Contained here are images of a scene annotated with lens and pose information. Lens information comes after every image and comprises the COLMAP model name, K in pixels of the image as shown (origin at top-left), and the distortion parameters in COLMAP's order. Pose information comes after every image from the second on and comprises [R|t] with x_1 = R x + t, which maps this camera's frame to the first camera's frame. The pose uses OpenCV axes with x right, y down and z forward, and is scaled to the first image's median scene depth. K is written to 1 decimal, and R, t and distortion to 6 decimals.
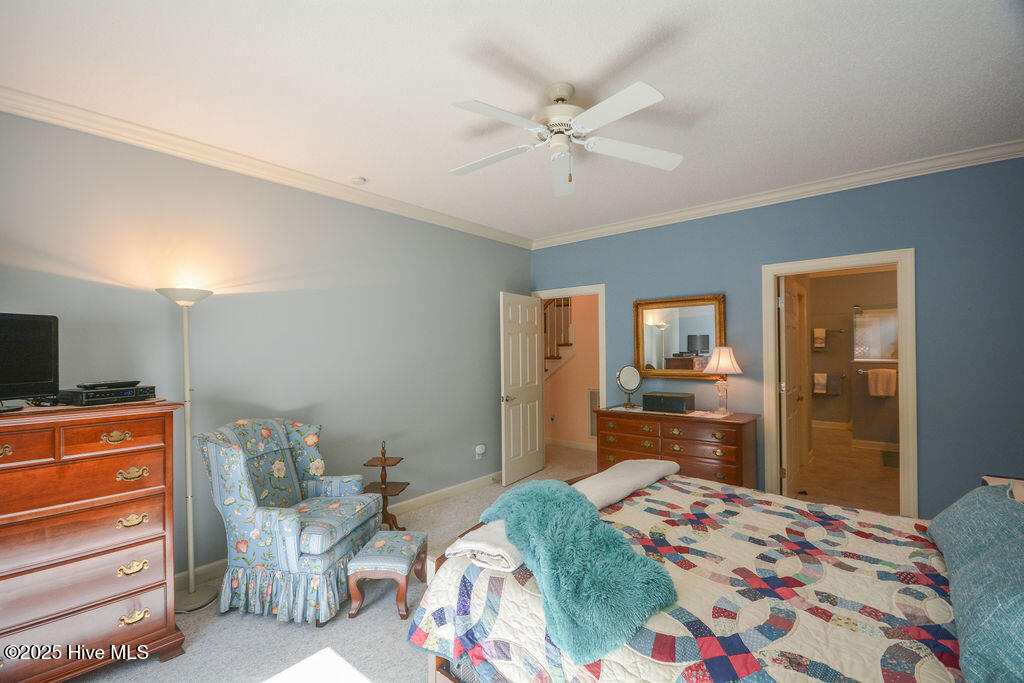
lens RADIAL K [[453.4, 0, 514.4], [0, 453.4, 348.3], [0, 0, 1]] dist [0.004987, -0.009033]
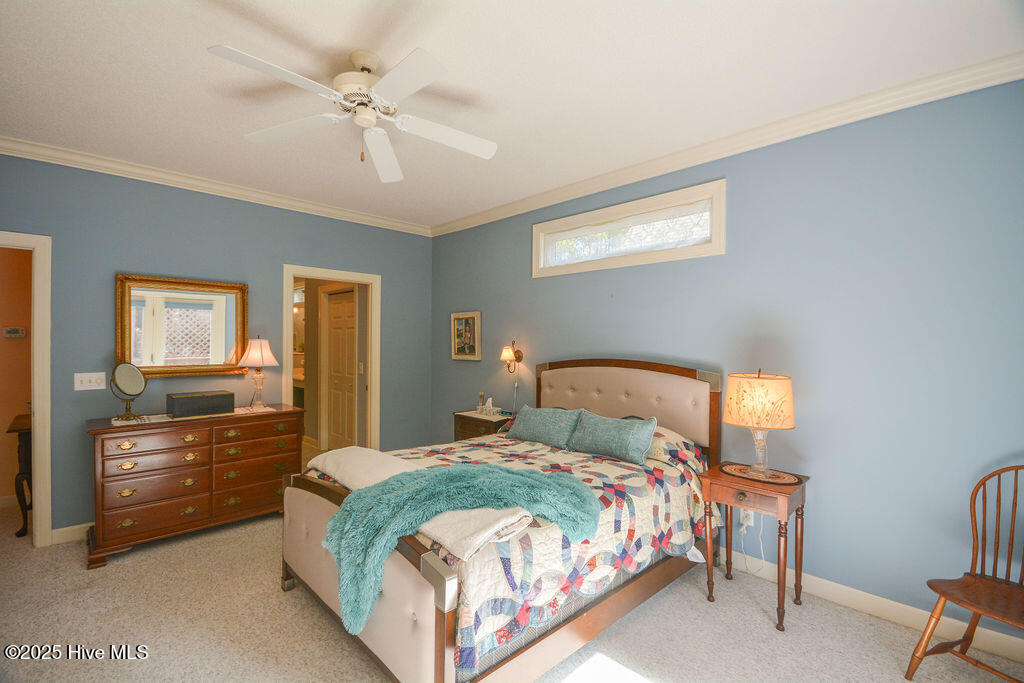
lens RADIAL K [[453.4, 0, 515.1], [0, 453.4, 345.9], [0, 0, 1]] dist [0.004987, -0.009033]
pose [[0.087631, 0.005372, 0.996139, -0.876093], [-0.013642, 0.999898, -0.004192, 0.014984], [-0.996060, -0.013222, 0.087695, 0.672230]]
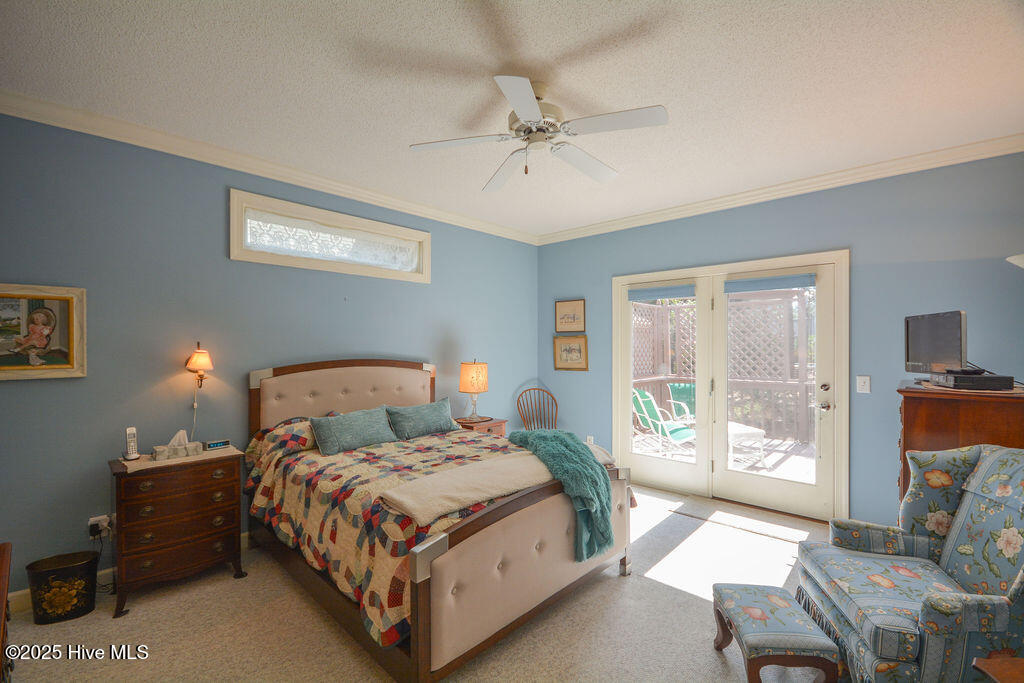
lens RADIAL K [[453.4, 0, 515.3], [0, 453.4, 342.1], [0, 0, 1]] dist [0.004987, -0.009033]
pose [[-0.998353, 0.013088, 0.055862, 0.106857], [0.012399, 0.999843, -0.012653, 0.014614], [-0.056019, -0.011940, -0.998358, 2.237883]]
